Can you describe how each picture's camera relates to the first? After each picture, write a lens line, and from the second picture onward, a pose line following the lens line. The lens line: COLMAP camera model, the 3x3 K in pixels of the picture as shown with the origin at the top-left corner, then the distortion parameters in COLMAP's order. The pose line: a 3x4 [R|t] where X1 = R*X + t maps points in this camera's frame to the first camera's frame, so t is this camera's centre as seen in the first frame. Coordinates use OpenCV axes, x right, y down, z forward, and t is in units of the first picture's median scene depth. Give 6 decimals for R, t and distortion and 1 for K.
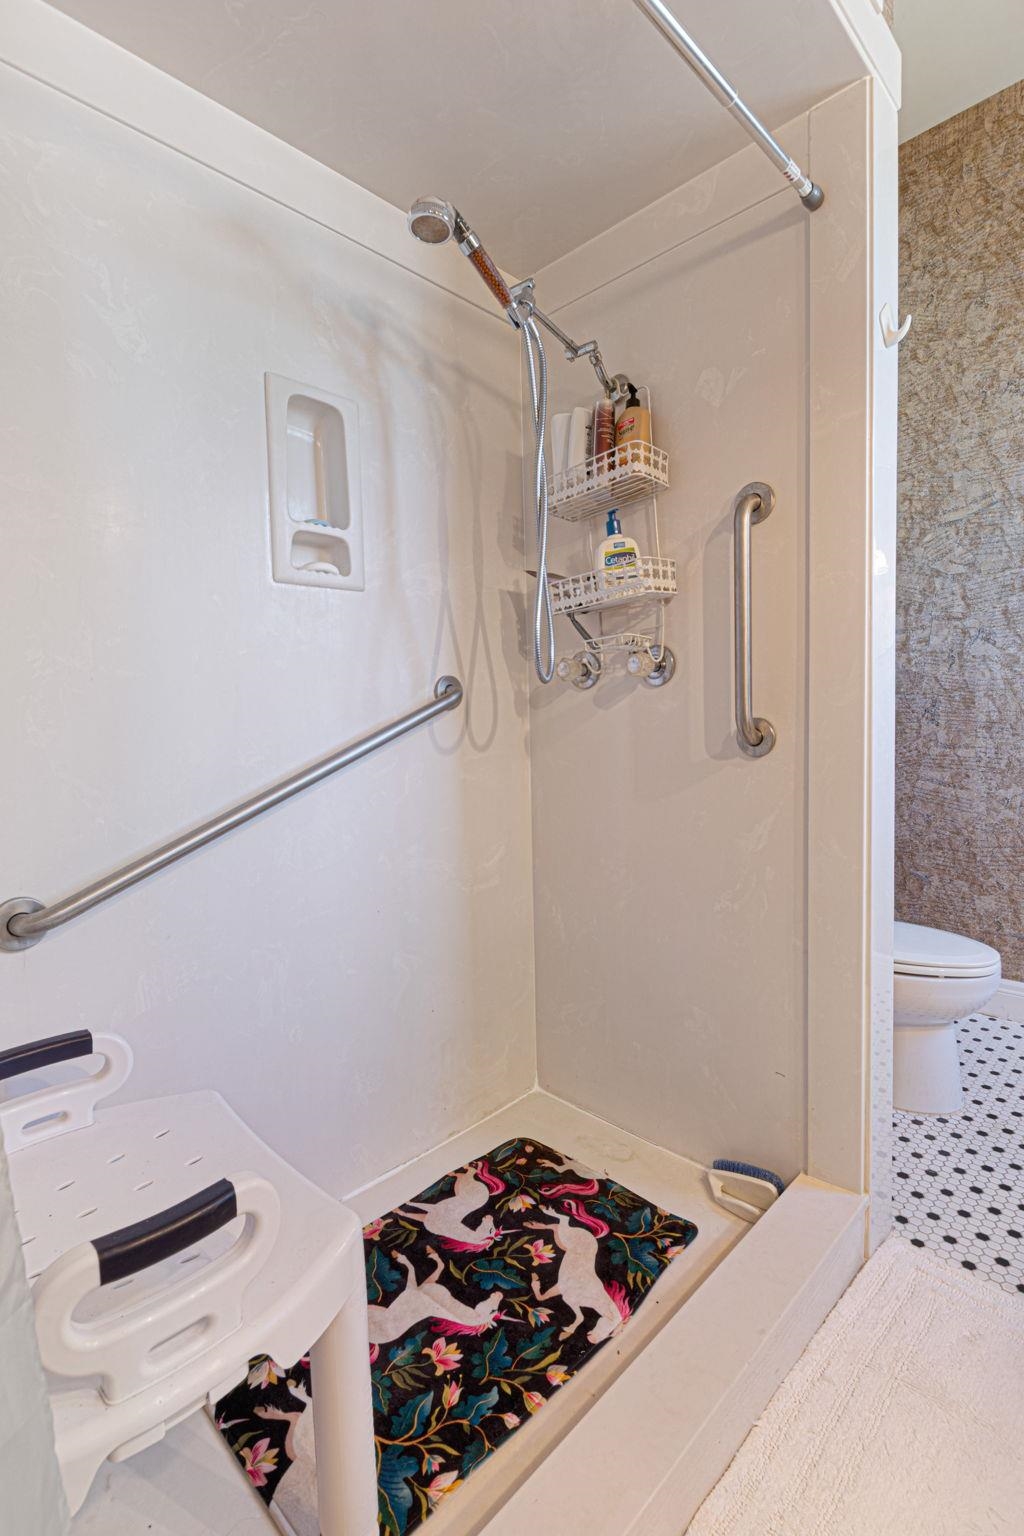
lens RADIAL K [[715.4, 0, 511.7], [0, 715.4, 766.9], [0, 0, 1]] dist [-0.000103, -0.000964]
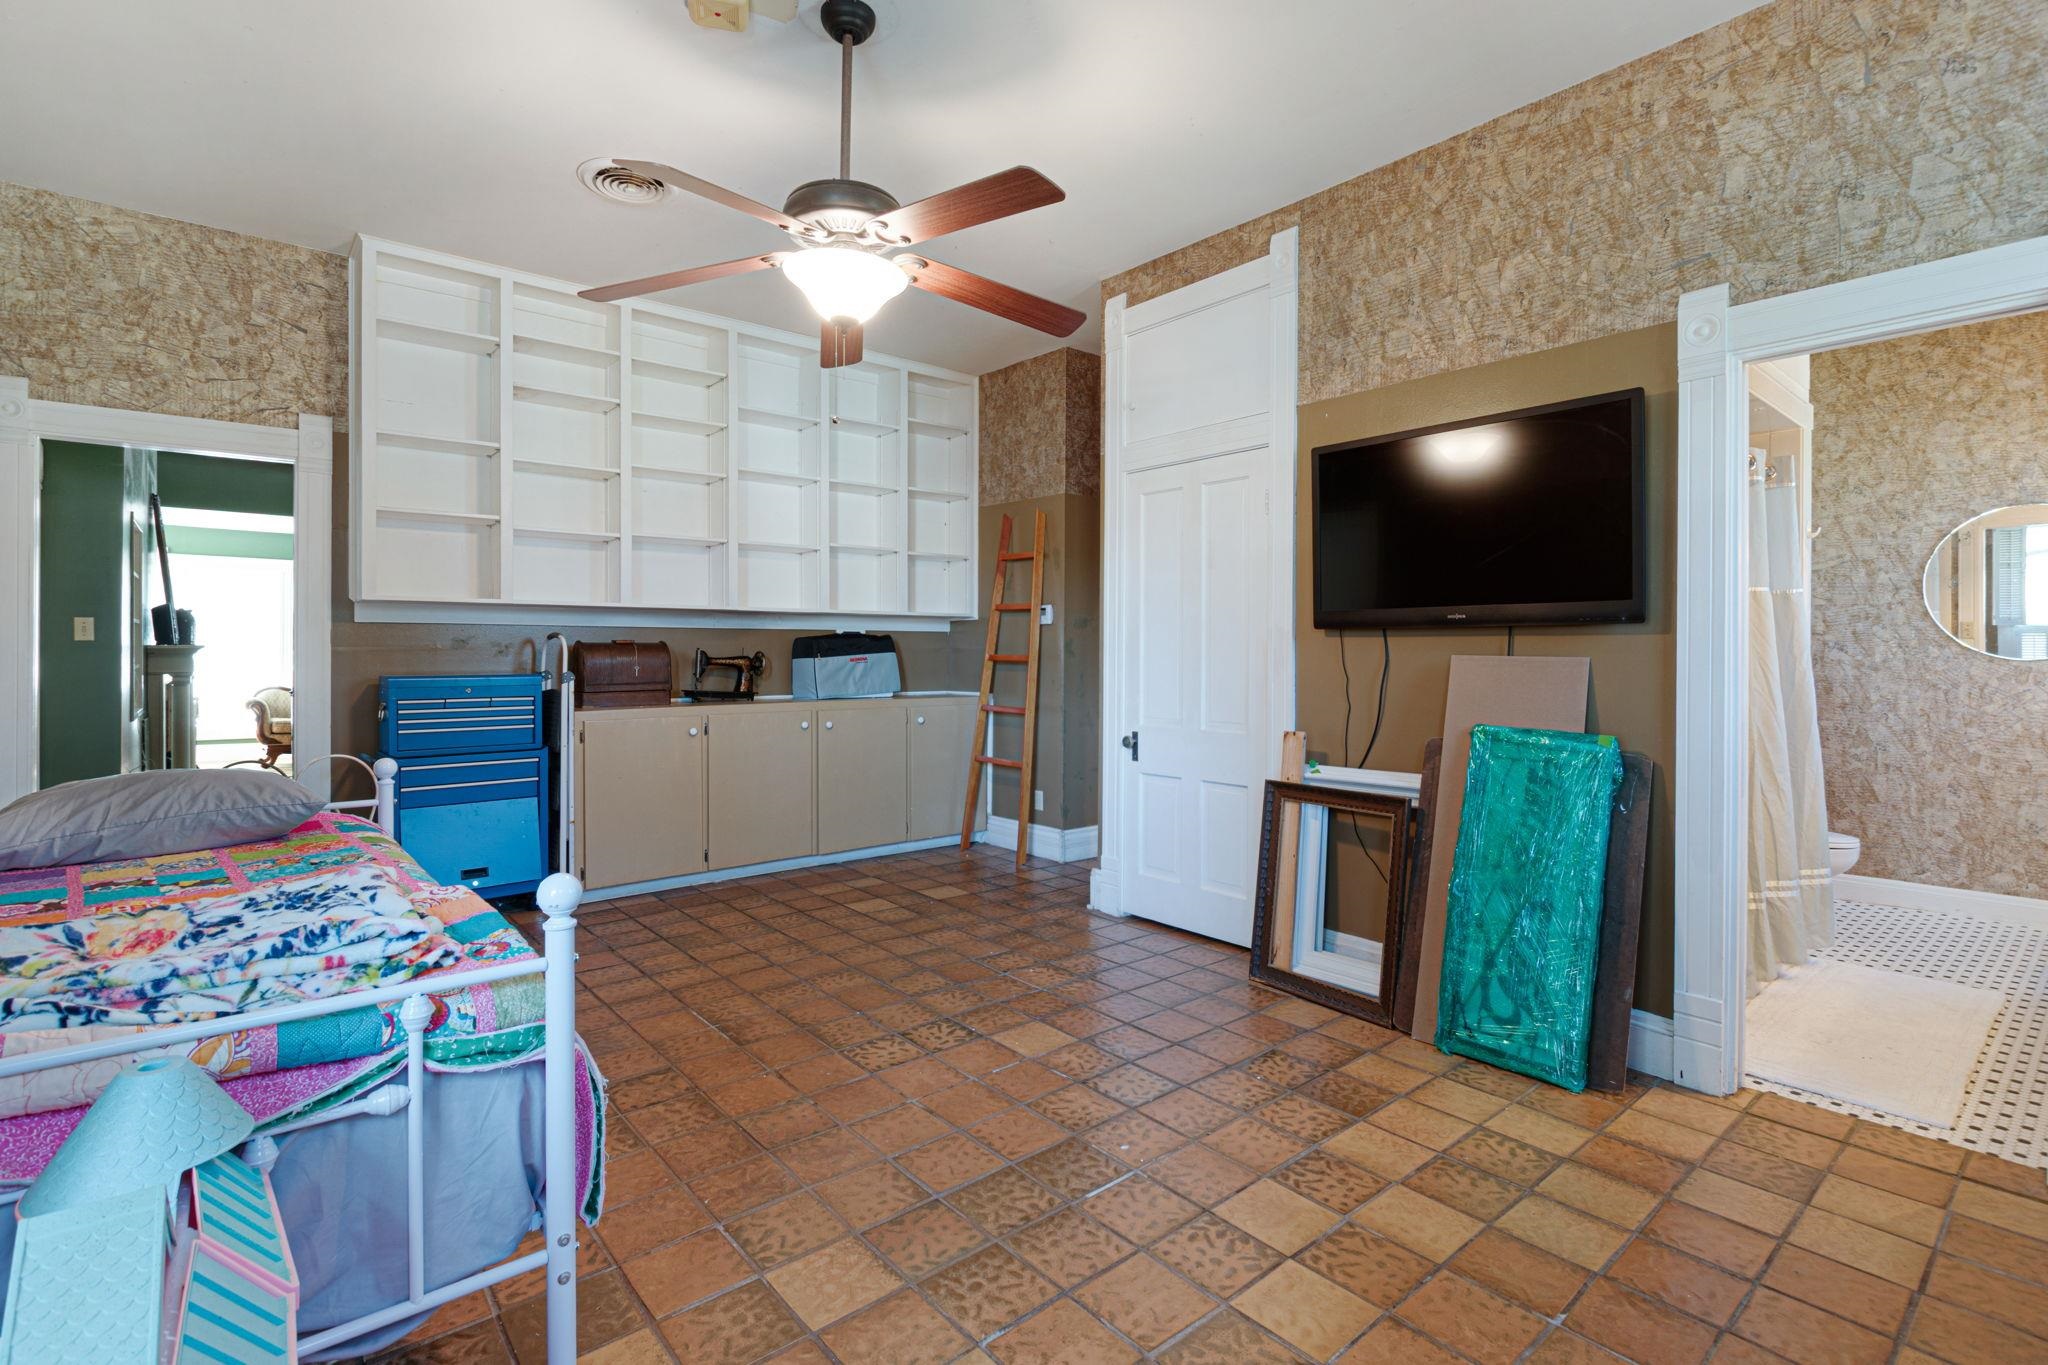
lens RADIAL K [[953.9, 0, 1024.4], [0, 953.9, 674.2], [0, 0, 1]] dist [-0.000103, -0.000964]
pose [[0.996053, 0.031114, -0.083123, -0.904517], [-0.035856, 0.997777, -0.056181, 0.050986], [0.081190, 0.058940, 0.994954, -1.167151]]
